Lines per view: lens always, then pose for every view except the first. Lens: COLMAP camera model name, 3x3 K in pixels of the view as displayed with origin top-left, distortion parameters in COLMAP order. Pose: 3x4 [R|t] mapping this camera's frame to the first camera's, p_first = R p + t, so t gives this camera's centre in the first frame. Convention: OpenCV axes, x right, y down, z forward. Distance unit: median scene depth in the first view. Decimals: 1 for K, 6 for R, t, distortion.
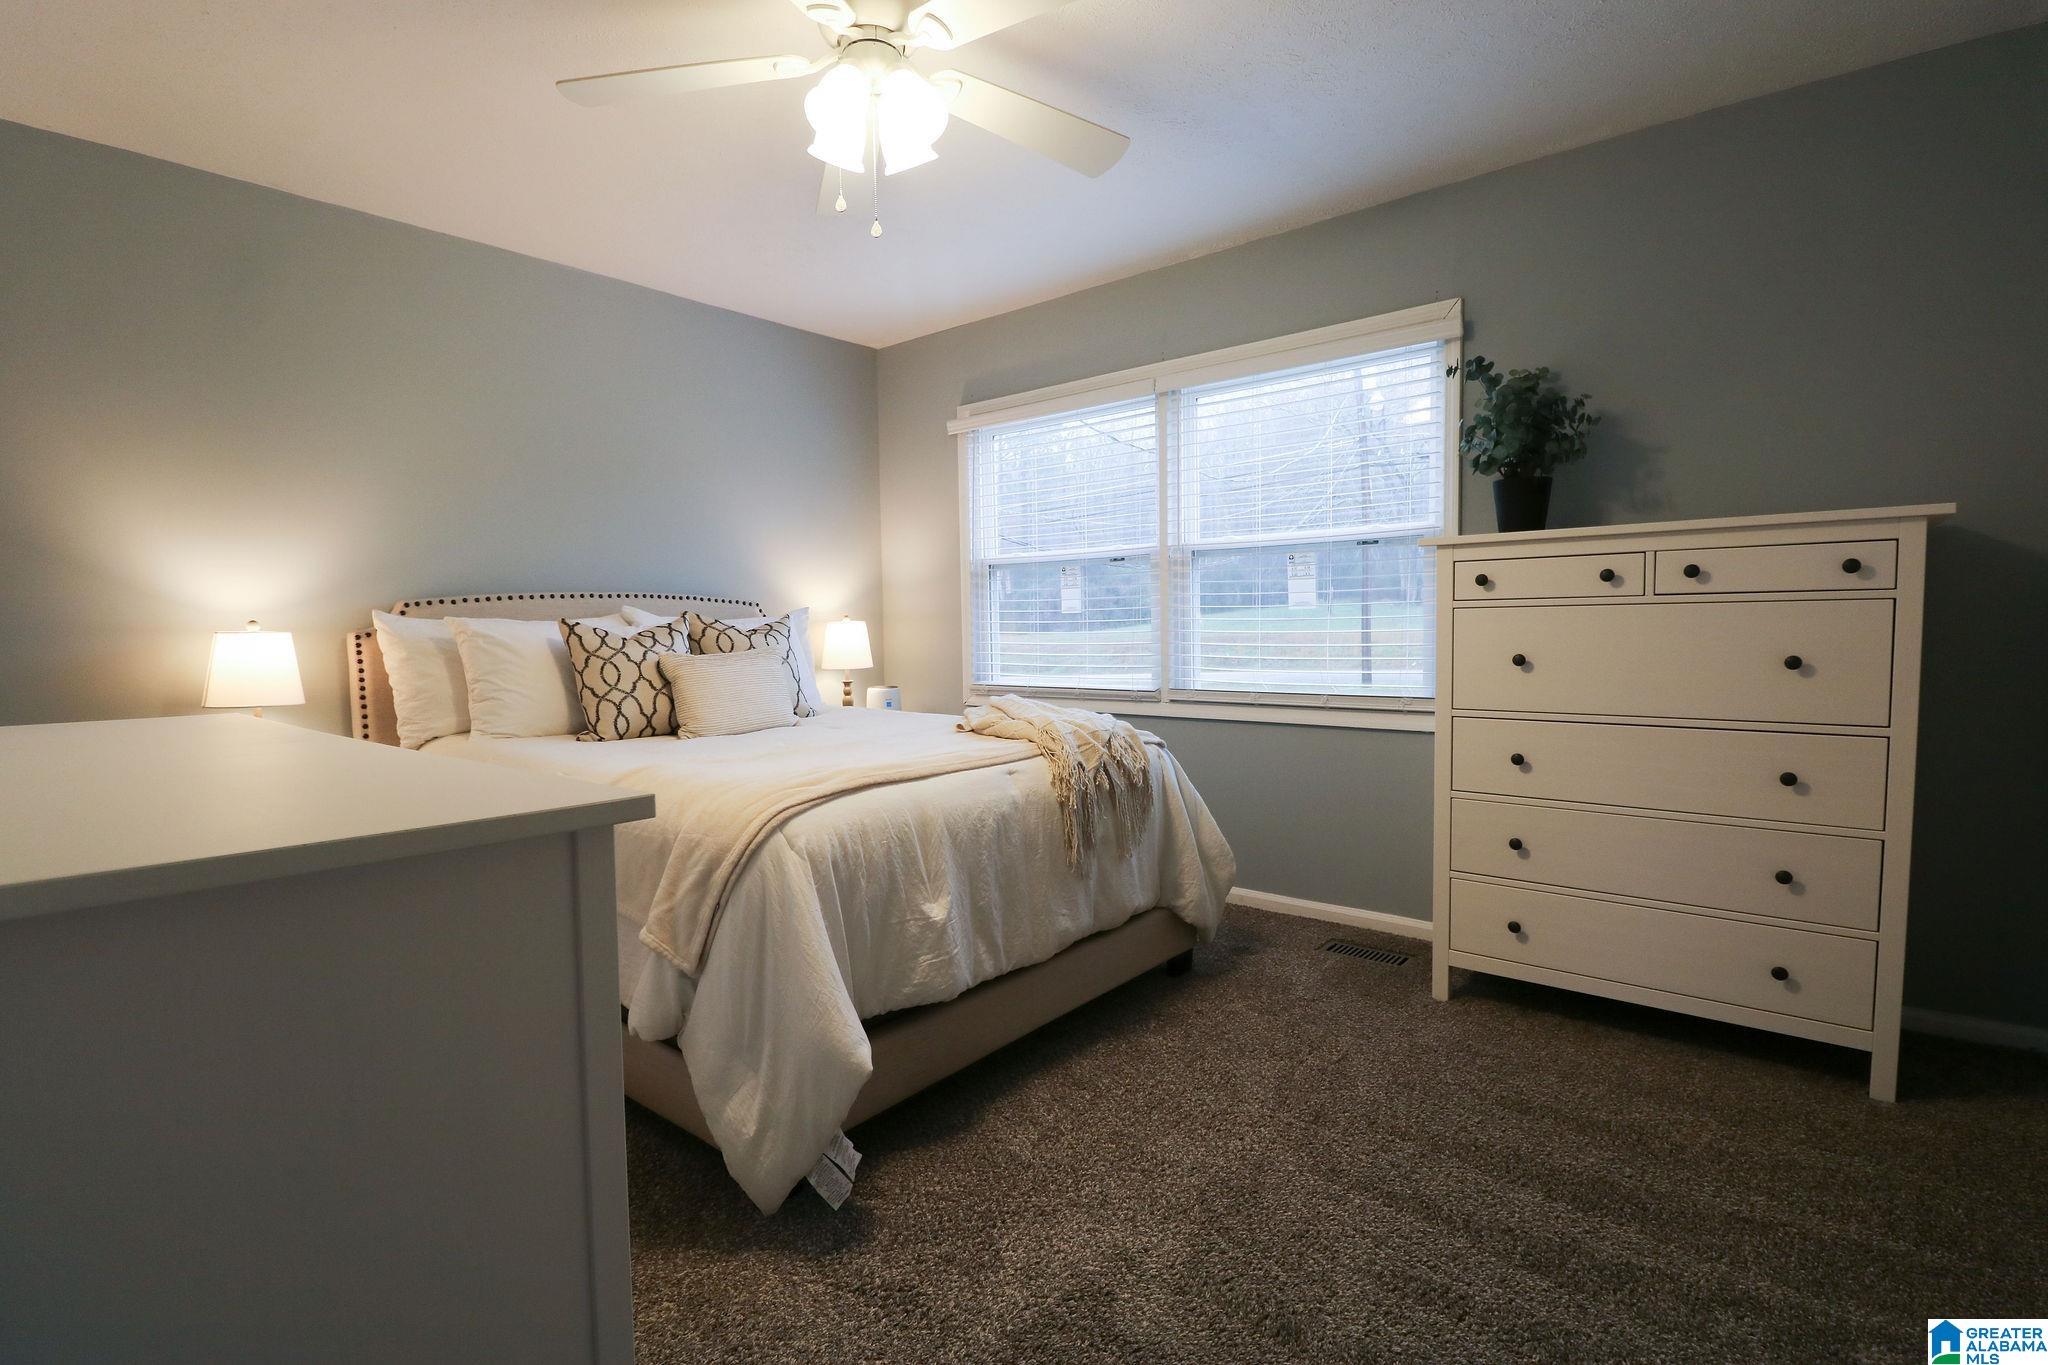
lens RADIAL K [[955.7, 0, 1013.6], [0, 955.7, 682.5], [0, 0, 1]] dist [-0.002803, -0.010693]
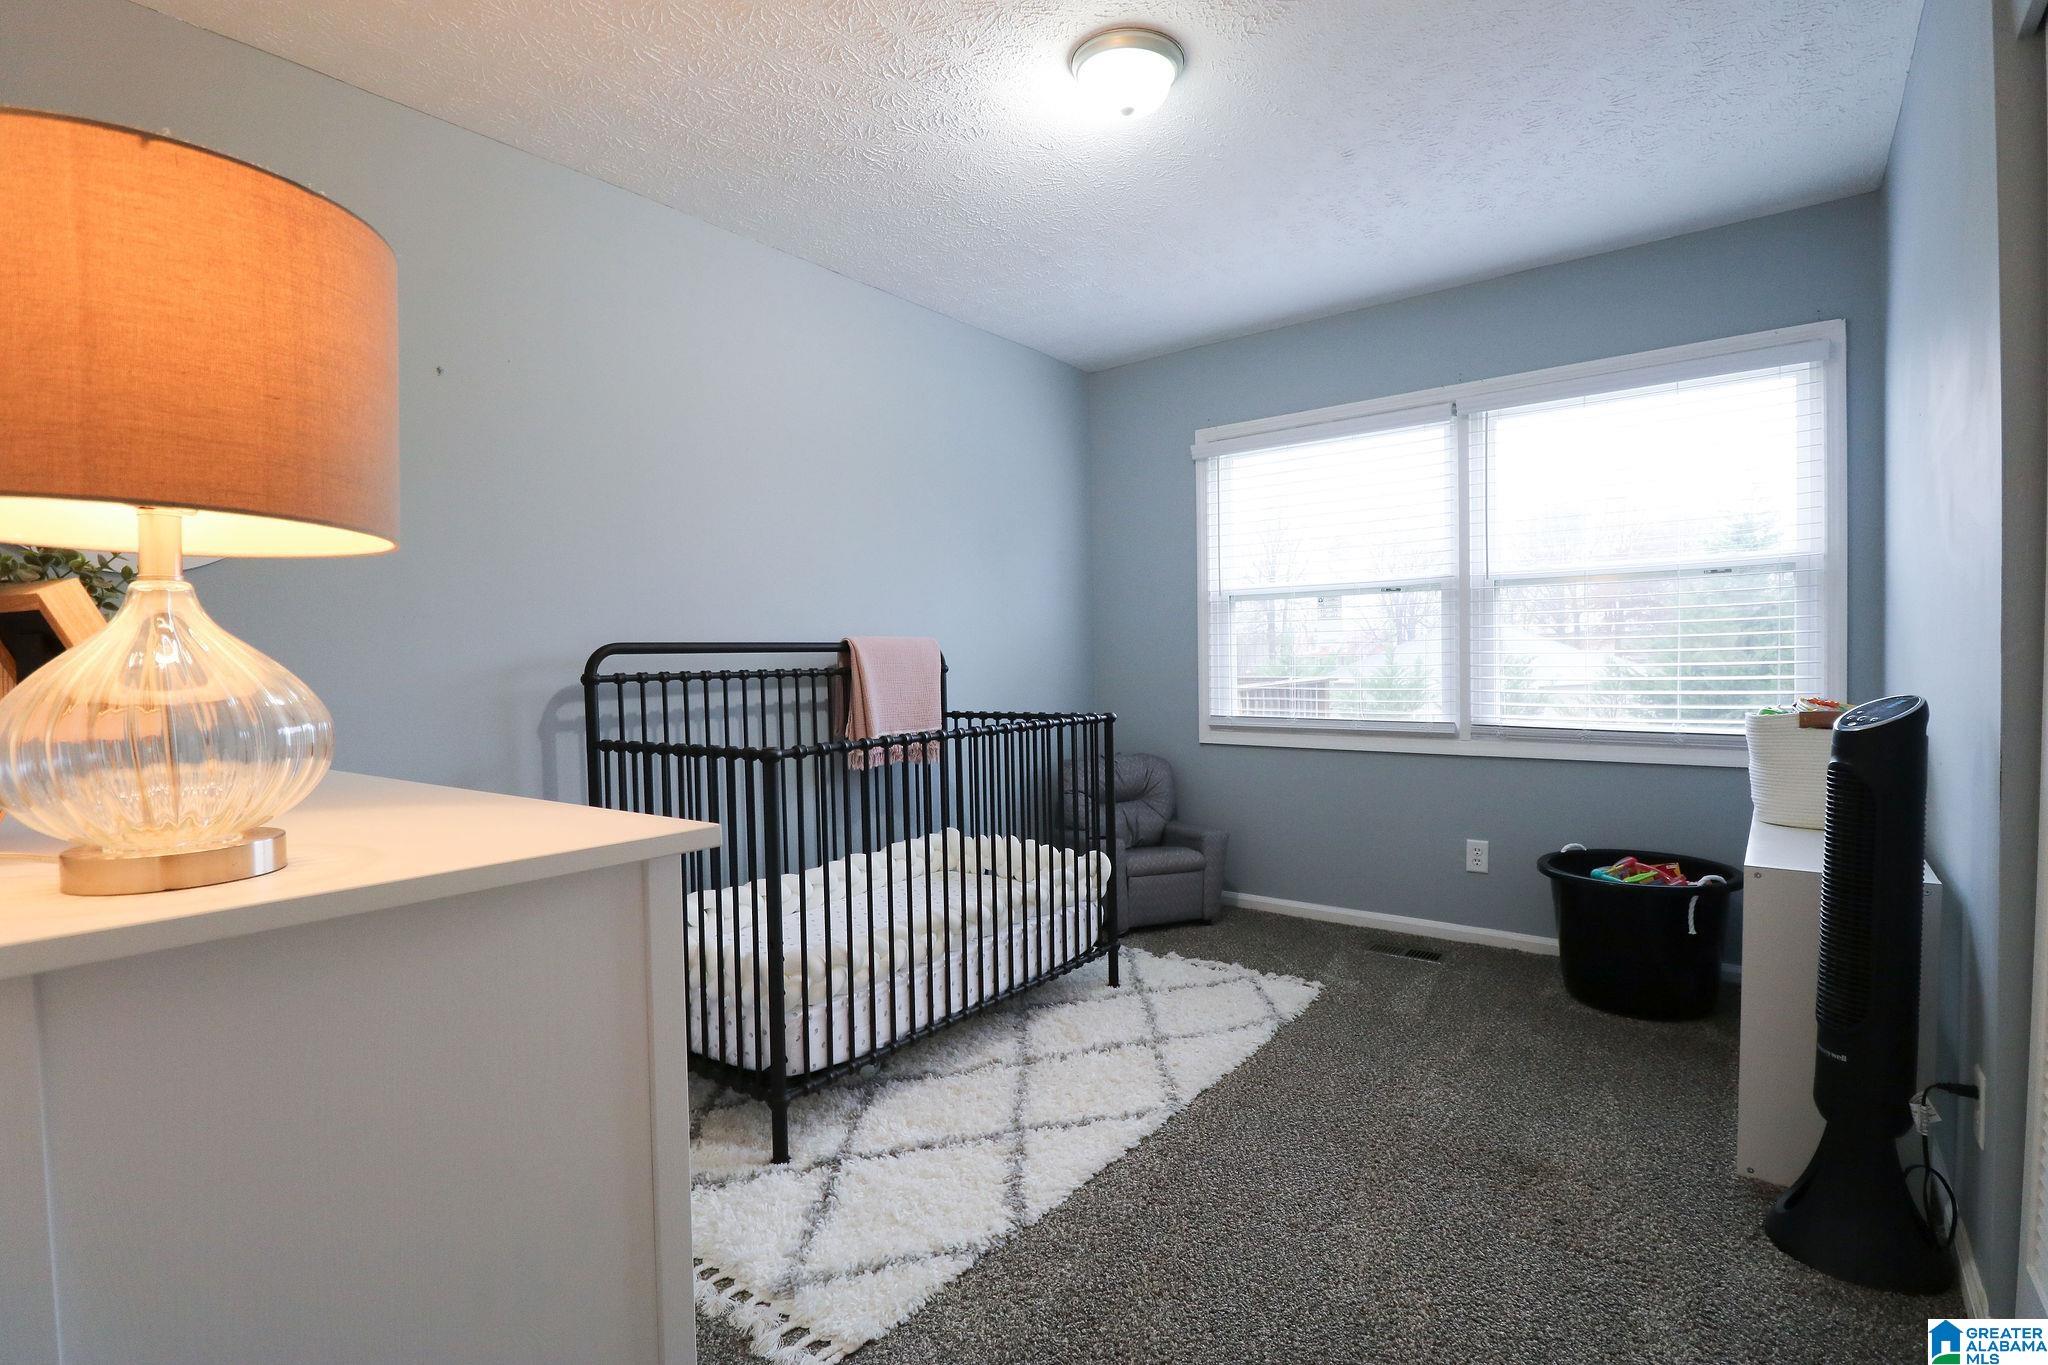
lens RADIAL K [[955.7, 0, 1018.8], [0, 955.7, 689.2], [0, 0, 1]] dist [-0.002803, -0.010693]
pose [[0.998346, -0.009819, 0.056650, -0.455112], [0.011190, 0.999651, -0.023918, -0.015208], [-0.056395, 0.024512, 0.998108, 0.105151]]
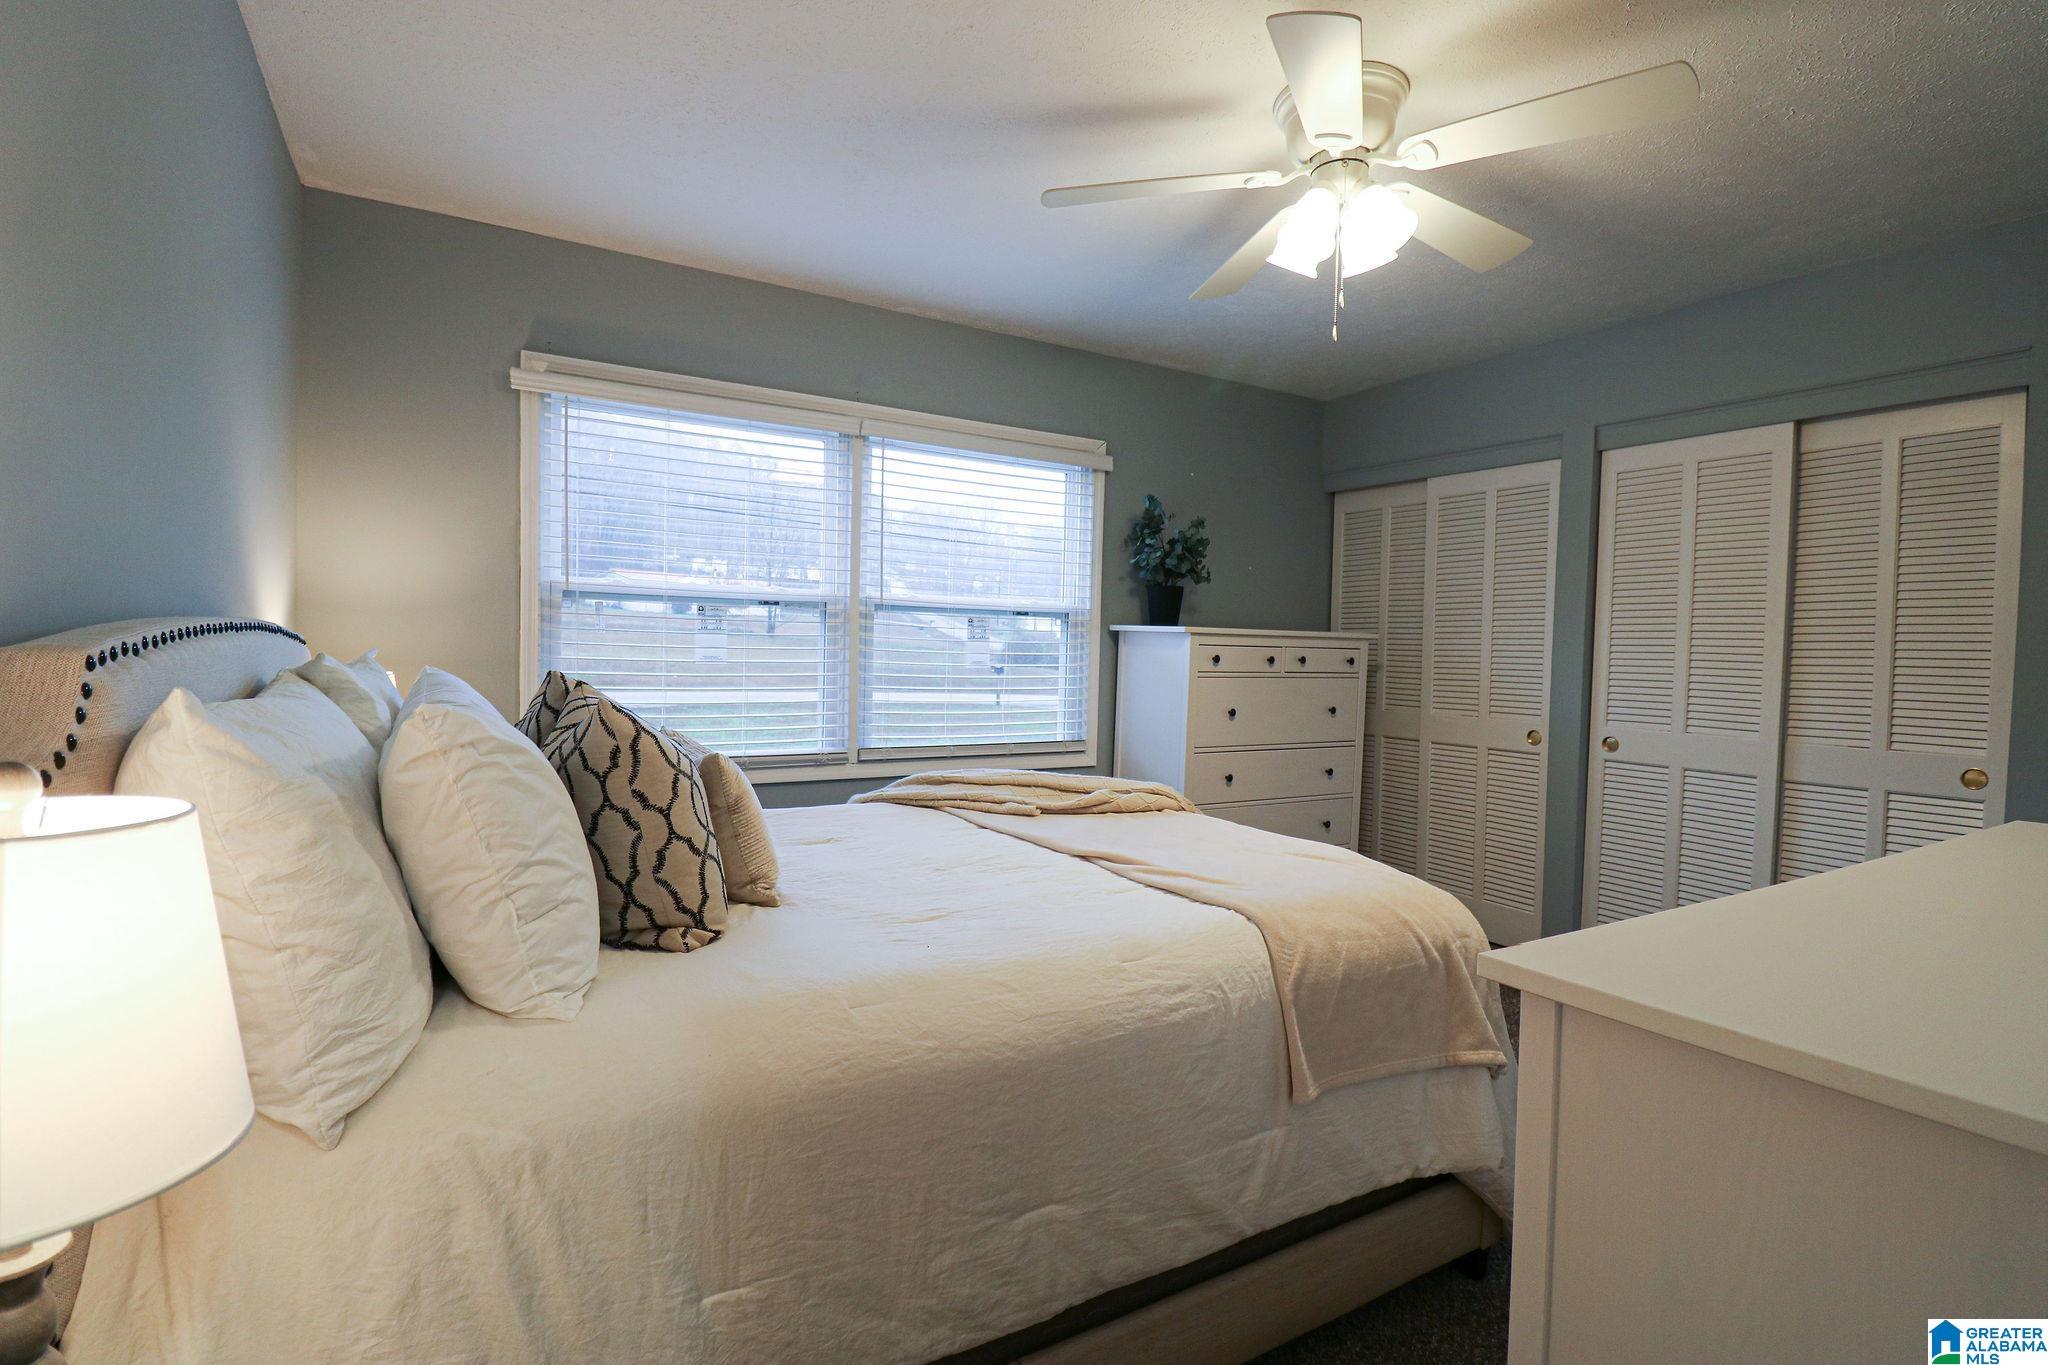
lens RADIAL K [[955.7, 0, 1026.2], [0, 955.7, 682.1], [0, 0, 1]] dist [-0.002803, -0.010693]
pose [[0.321440, -0.011595, 0.946859, -0.908990], [0.028748, 0.999584, 0.002481, -0.075410], [-0.946493, 0.026423, 0.321640, 0.720208]]
